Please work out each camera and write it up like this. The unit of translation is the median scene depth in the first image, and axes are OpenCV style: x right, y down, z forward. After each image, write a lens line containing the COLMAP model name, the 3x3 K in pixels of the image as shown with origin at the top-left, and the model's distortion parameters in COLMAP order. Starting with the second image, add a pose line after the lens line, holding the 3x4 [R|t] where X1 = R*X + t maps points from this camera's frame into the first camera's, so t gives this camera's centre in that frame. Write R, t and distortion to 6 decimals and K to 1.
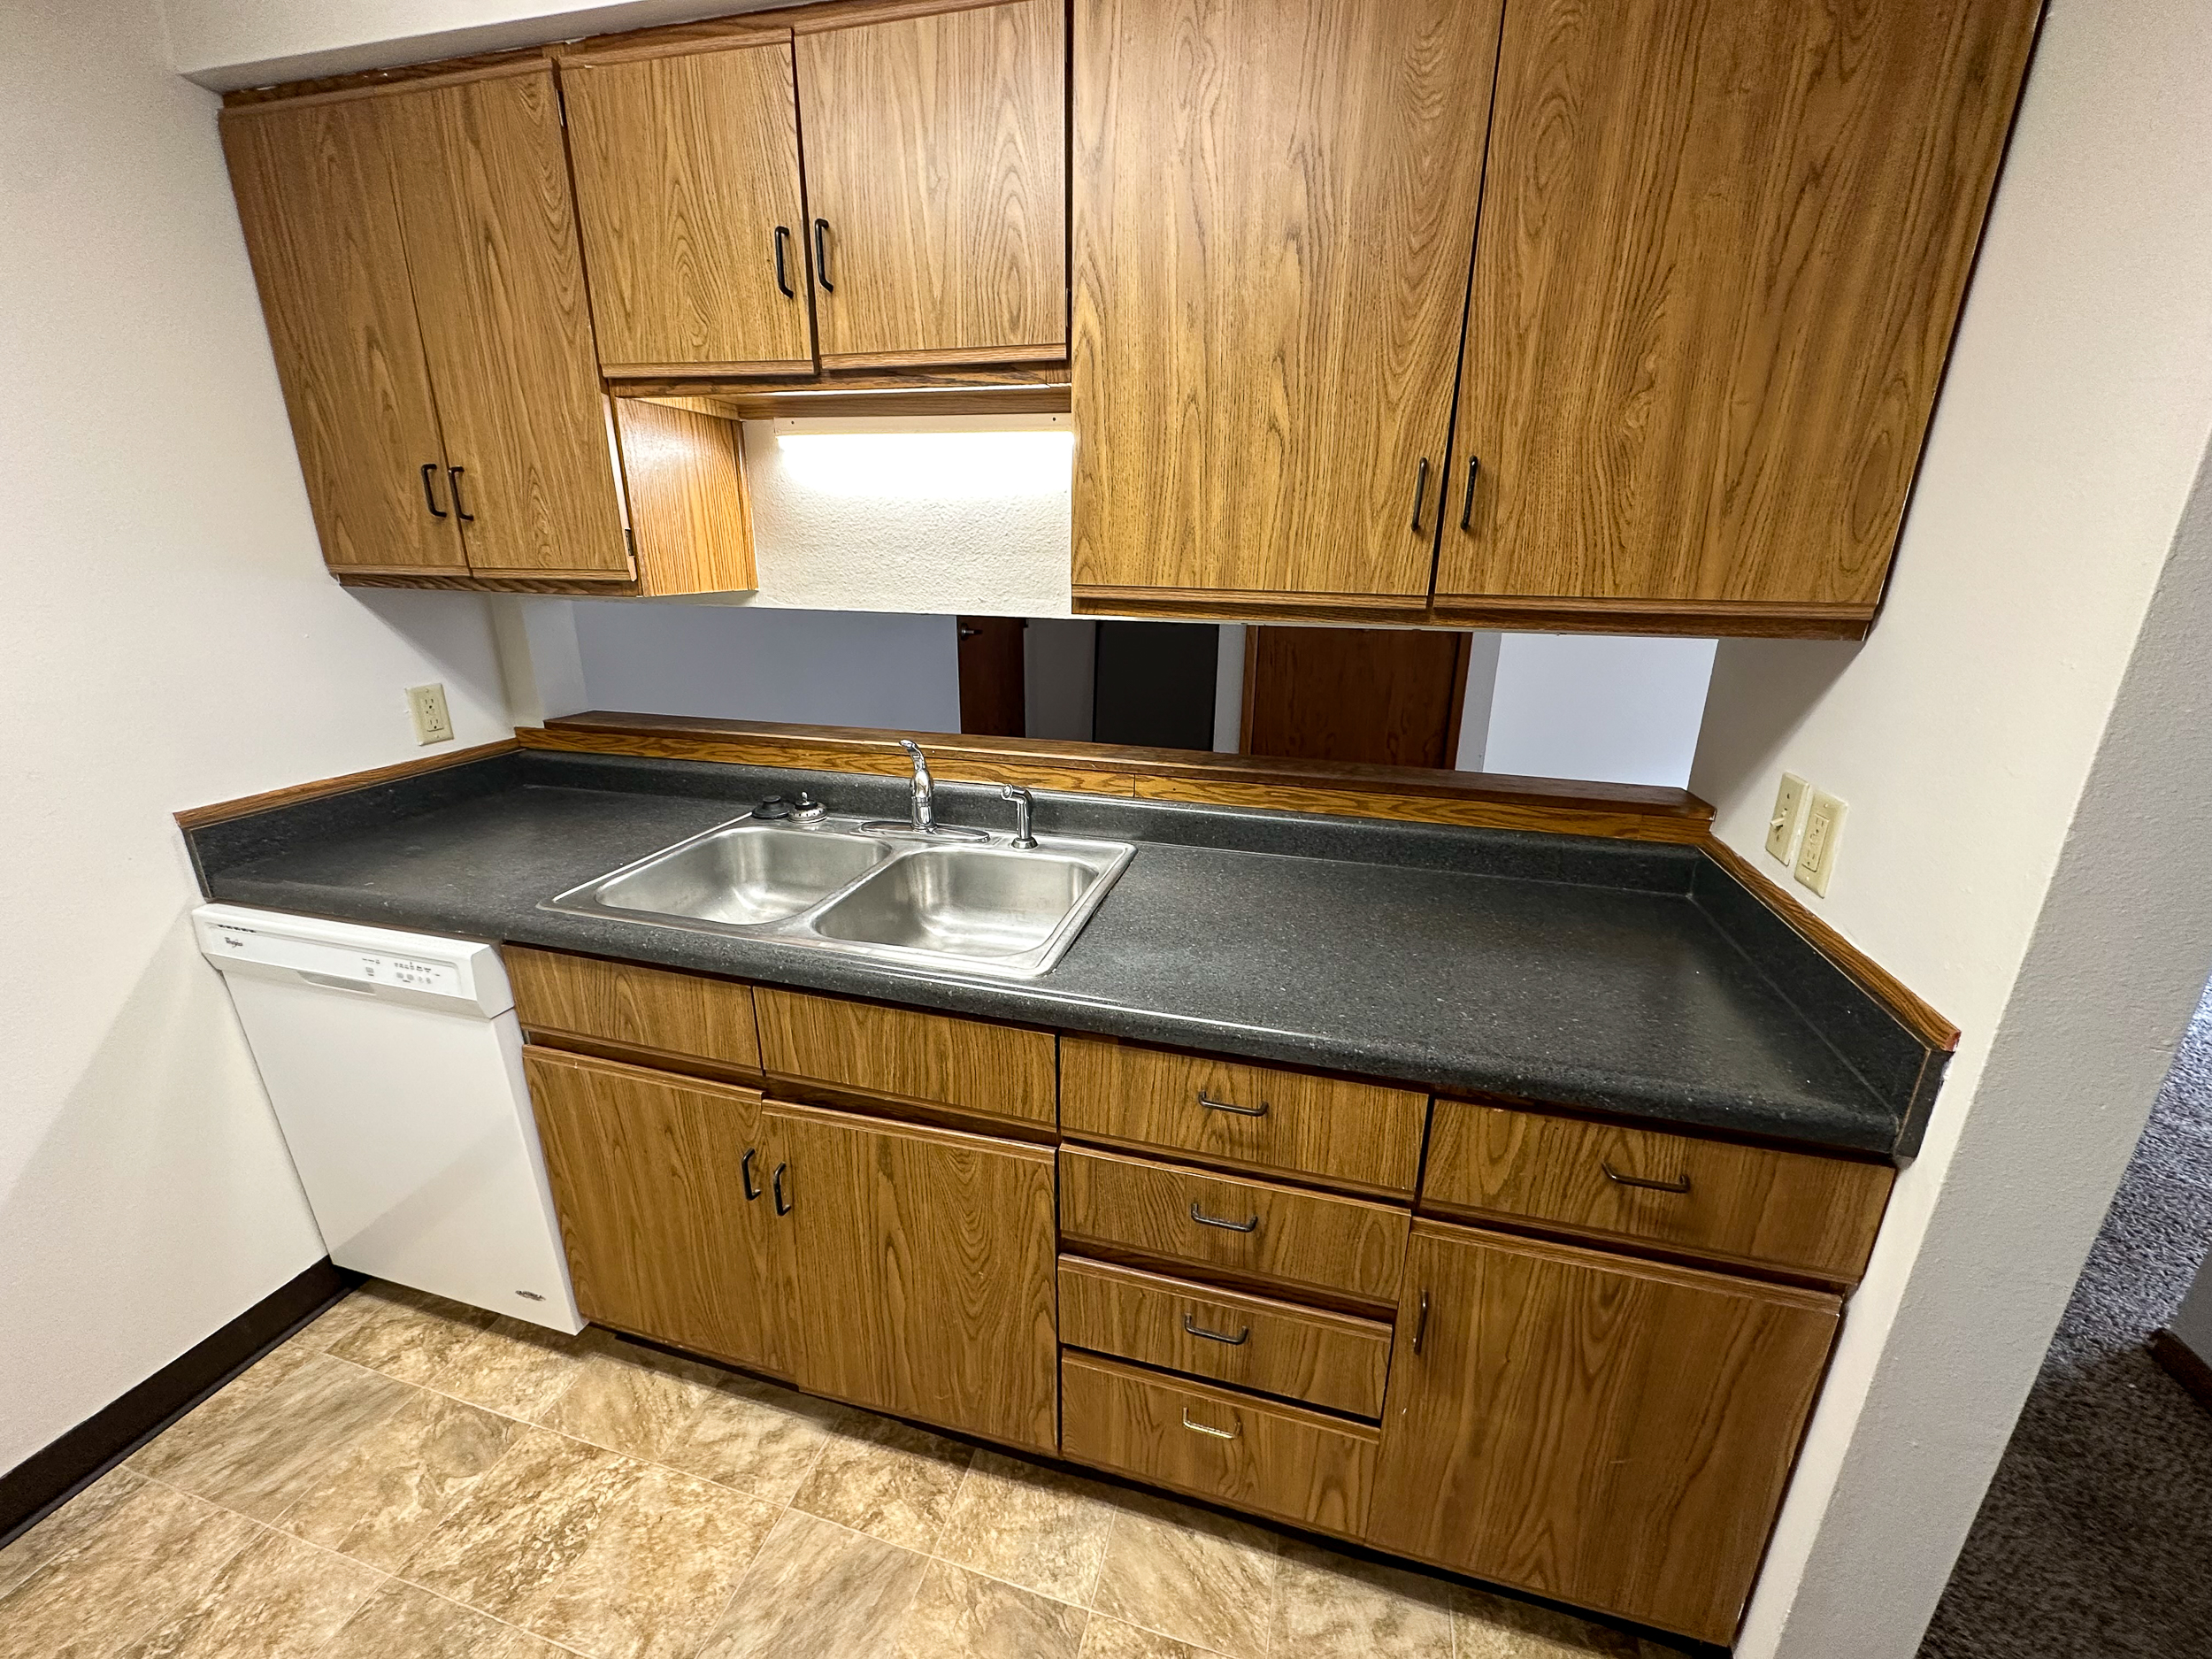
lens RADIAL K [[879.3, 0, 1108.7], [0, 879.3, 827.9], [0, 0, 1]] dist [-0.001684, 0.000117]
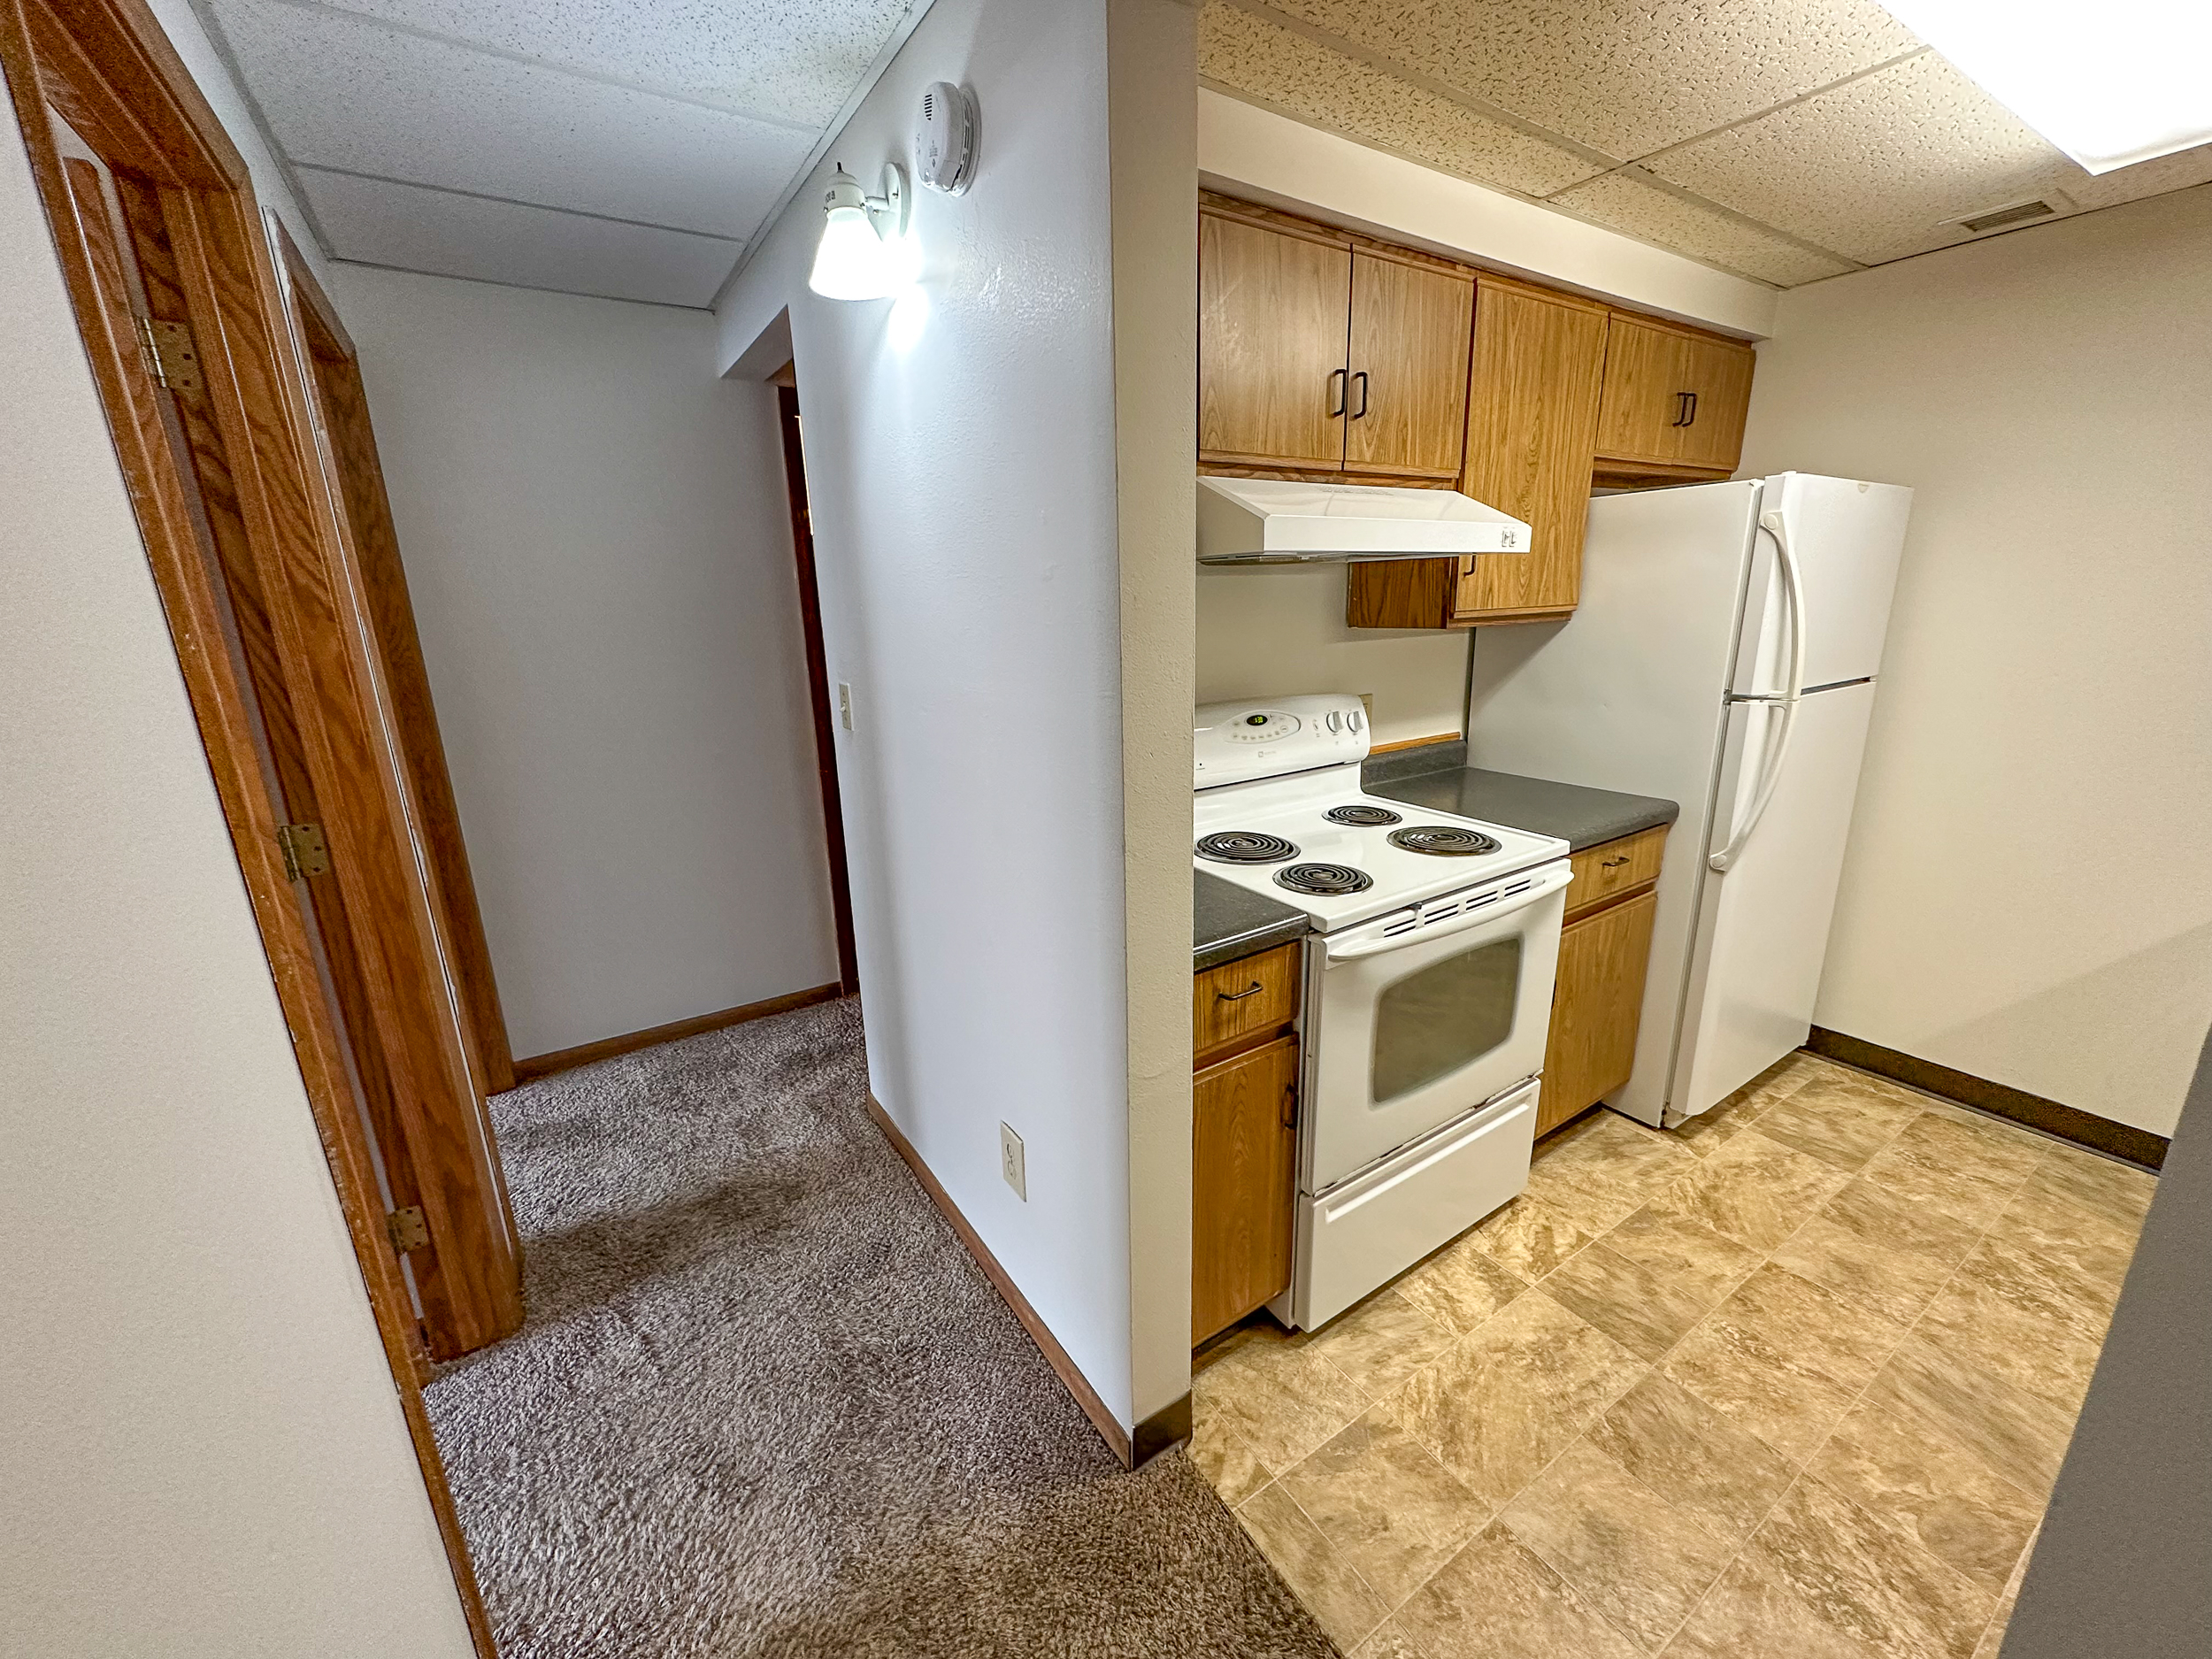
lens RADIAL K [[878.5, 0, 1104.7], [0, 878.5, 828.8], [0, 0, 1]] dist [-0.003231, 0.000620]
pose [[-0.658636, 0.199145, -0.725630, 1.264883], [-0.213562, 0.875213, 0.434043, -0.122068], [0.721519, 0.440844, -0.533917, 0.403020]]
